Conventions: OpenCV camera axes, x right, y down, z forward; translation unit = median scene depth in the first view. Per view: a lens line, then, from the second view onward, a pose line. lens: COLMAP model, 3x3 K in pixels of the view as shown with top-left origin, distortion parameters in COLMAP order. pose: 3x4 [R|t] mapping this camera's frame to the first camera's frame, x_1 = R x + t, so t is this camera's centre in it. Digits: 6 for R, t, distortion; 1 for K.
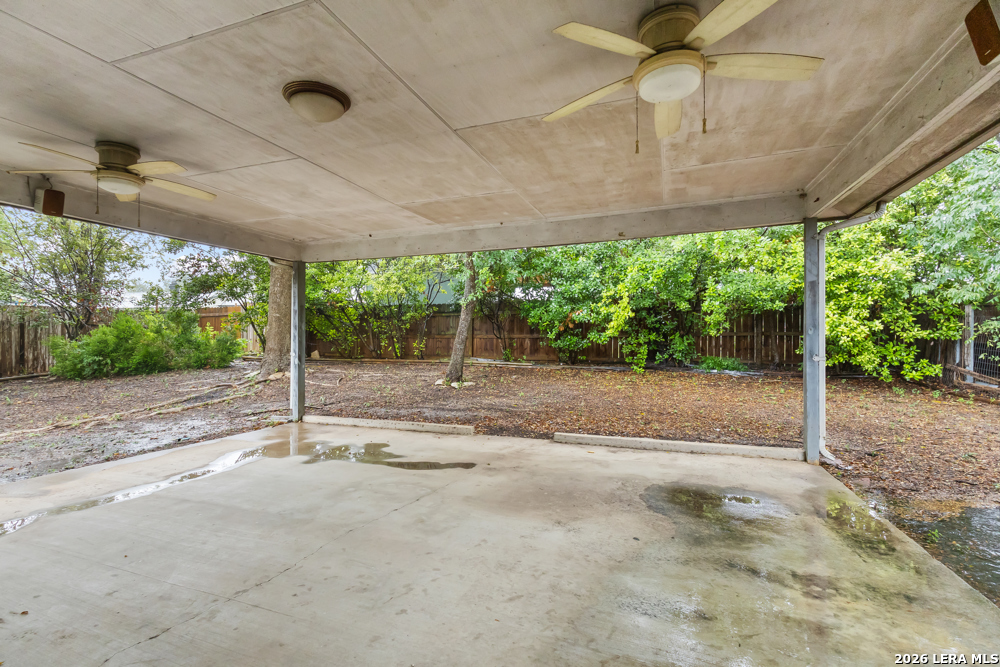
lens RADIAL K [[461.4, 0, 507.4], [0, 461.4, 333.4], [0, 0, 1]] dist [0.000869, 0.000273]
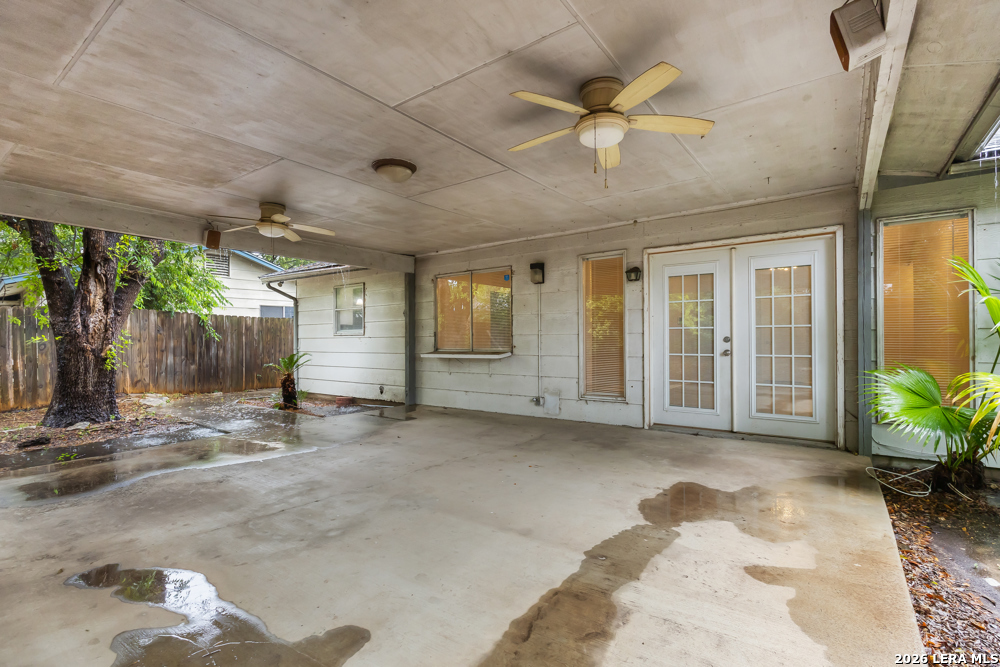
lens RADIAL K [[461.4, 0, 501.1], [0, 461.4, 337.5], [0, 0, 1]] dist [0.000869, 0.000273]
pose [[-0.957644, 0.007828, 0.287849, -0.868773], [0.002816, 0.999837, -0.017822, 0.031984], [-0.287941, -0.016257, -0.957510, 1.739512]]
